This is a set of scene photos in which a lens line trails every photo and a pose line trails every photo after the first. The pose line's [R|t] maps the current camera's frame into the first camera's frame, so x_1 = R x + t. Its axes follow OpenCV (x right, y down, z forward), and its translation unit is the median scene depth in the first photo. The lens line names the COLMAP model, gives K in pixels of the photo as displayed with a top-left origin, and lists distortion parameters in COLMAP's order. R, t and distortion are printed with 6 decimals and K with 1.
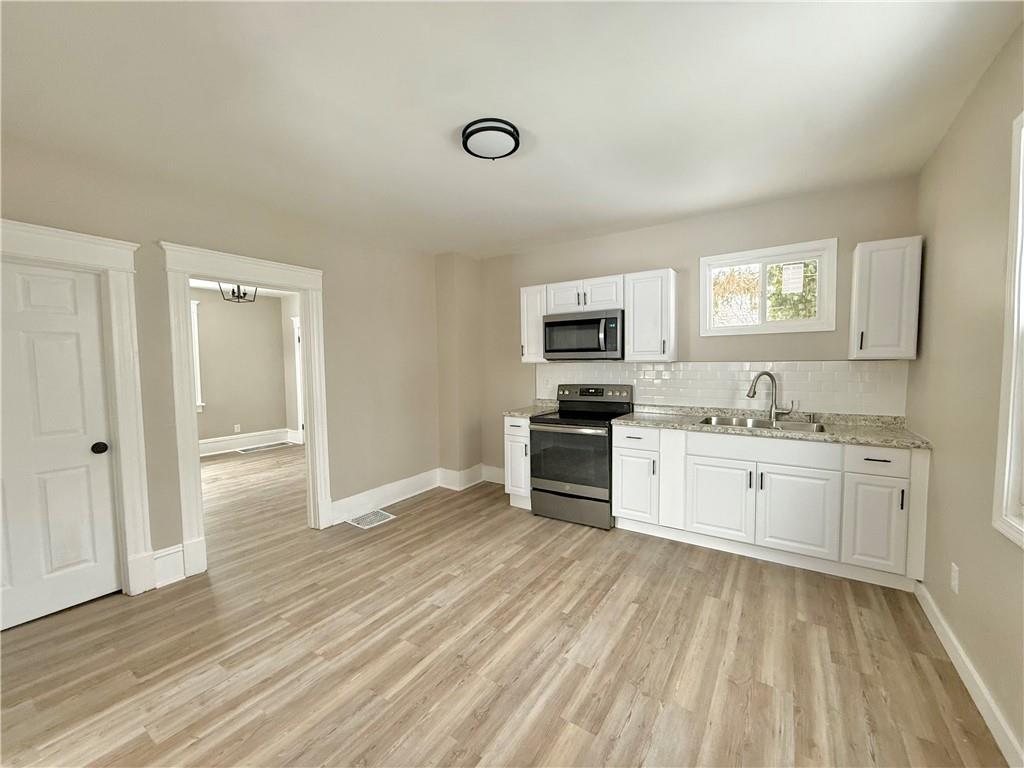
lens RADIAL K [[408.3, 0, 509.0], [0, 408.3, 383.7], [0, 0, 1]] dist [0.002923, 0.000196]
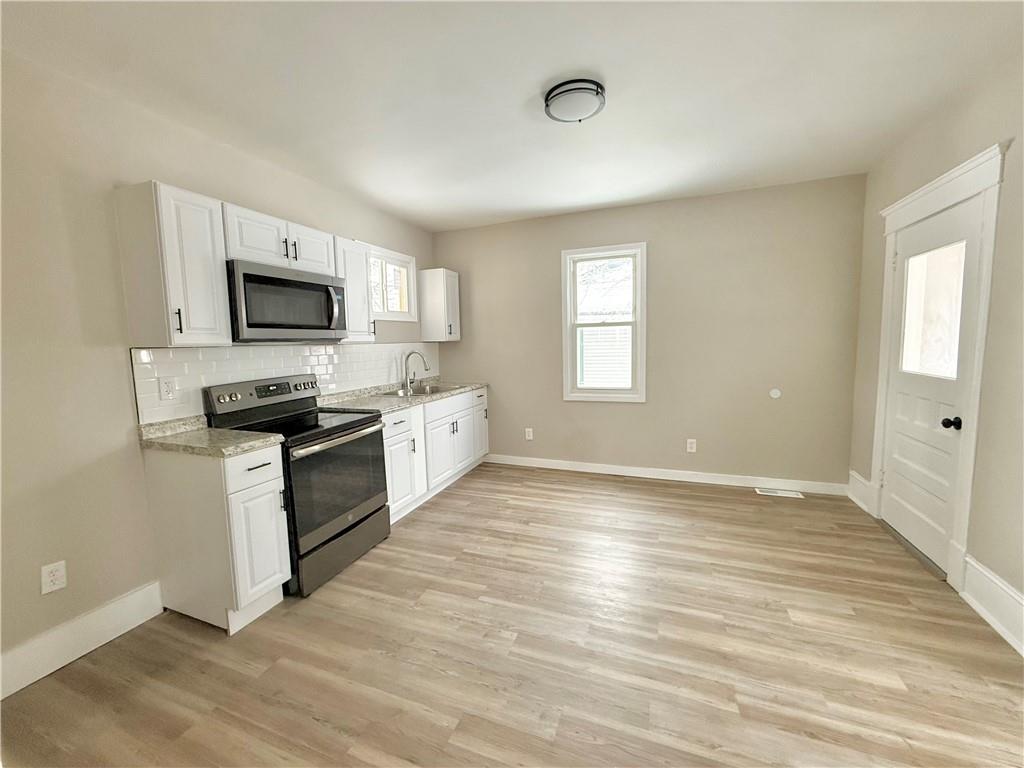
lens RADIAL K [[408.3, 0, 509.1], [0, 408.3, 384.1], [0, 0, 1]] dist [0.002923, 0.000196]
pose [[-0.225061, -0.087024, 0.970451, -0.773506], [0.075906, 0.991410, 0.106507, -0.044881], [-0.971384, 0.097633, -0.216522, 1.105617]]
